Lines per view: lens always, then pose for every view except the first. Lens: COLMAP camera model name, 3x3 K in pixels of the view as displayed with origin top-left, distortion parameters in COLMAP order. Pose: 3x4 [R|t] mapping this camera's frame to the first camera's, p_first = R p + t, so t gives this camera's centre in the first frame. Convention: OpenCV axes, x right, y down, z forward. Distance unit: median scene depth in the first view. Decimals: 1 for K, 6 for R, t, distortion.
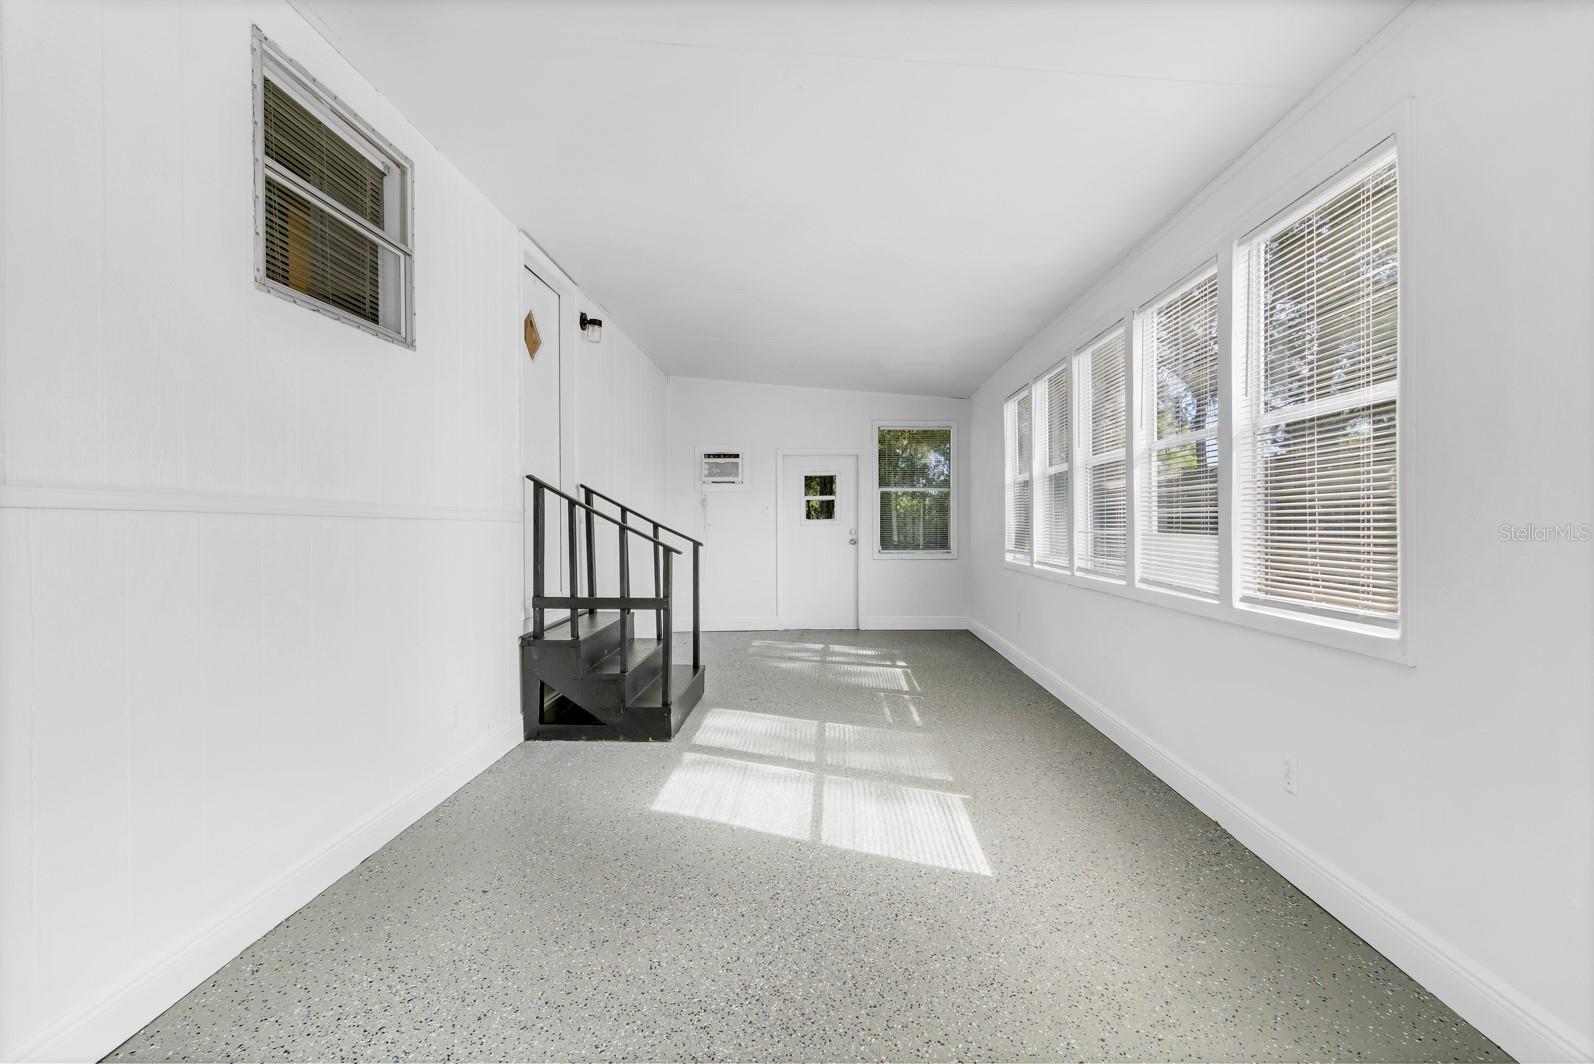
lens RADIAL K [[762.7, 0, 801.0], [0, 762.7, 529.2], [0, 0, 1]] dist [0.006368, -0.000772]
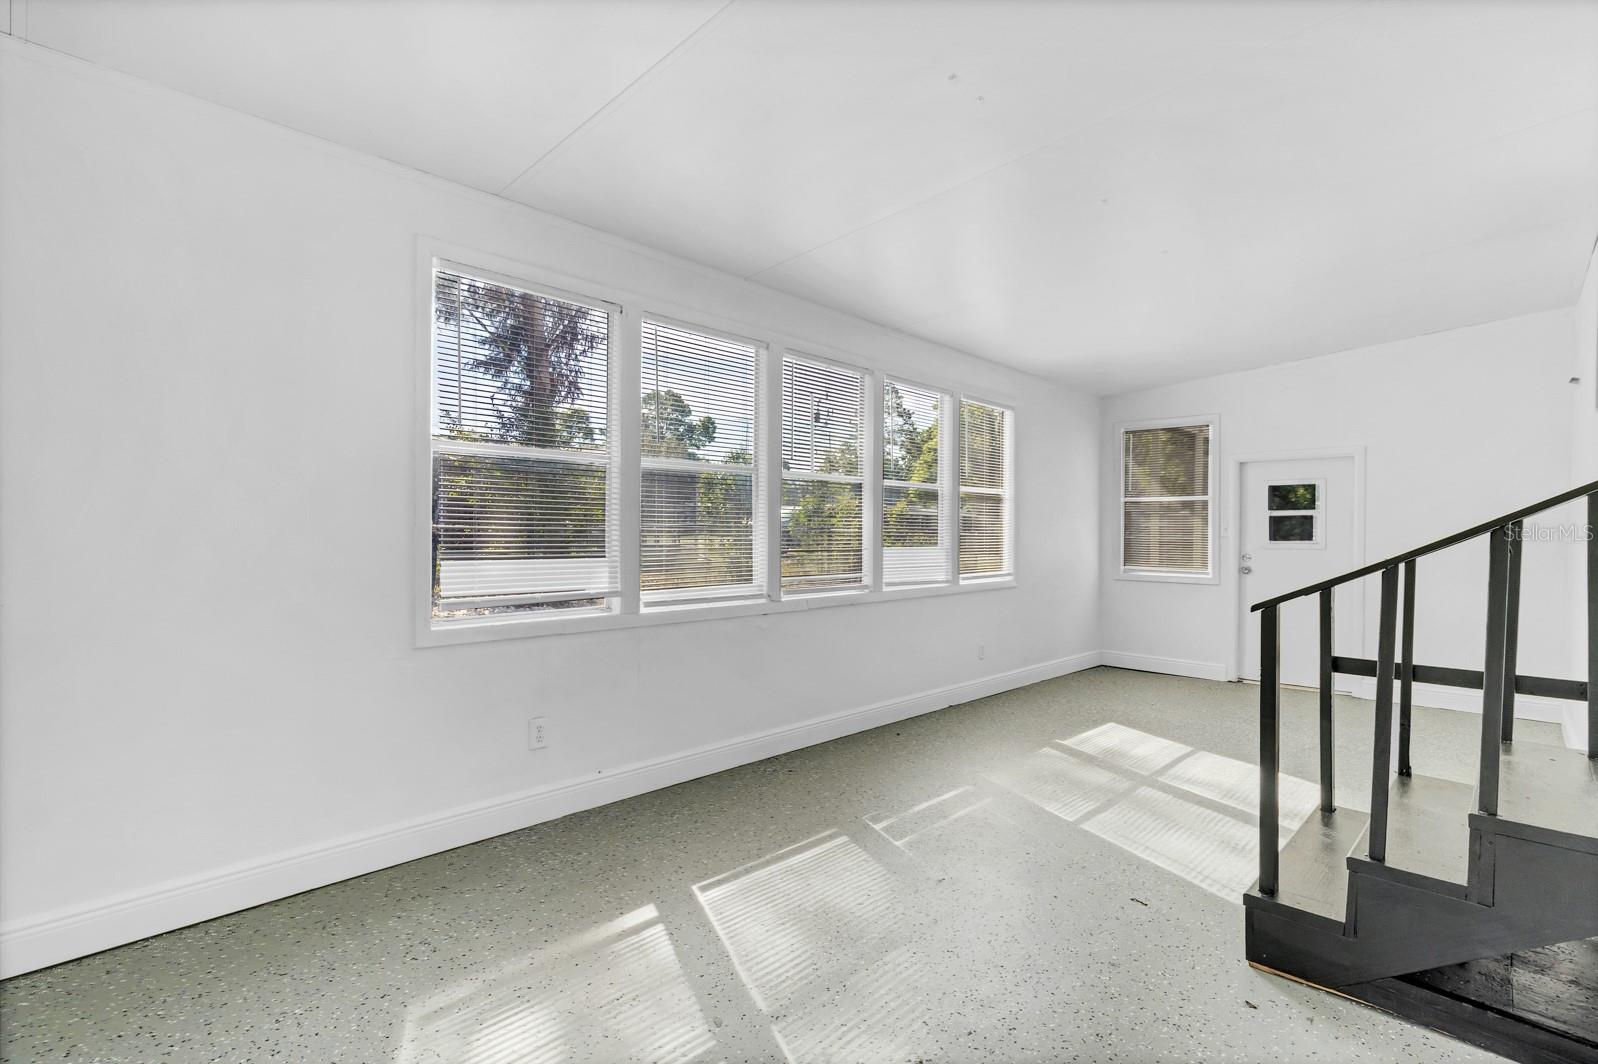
lens RADIAL K [[764.6, 0, 810.3], [0, 764.6, 532.5], [0, 0, 1]] dist [0.006368, -0.000772]
pose [[-0.759016, -0.012686, 0.650948, -0.329442], [-0.008694, 0.999918, 0.009350, -0.036427], [-0.651013, 0.001438, -0.759065, 2.250796]]
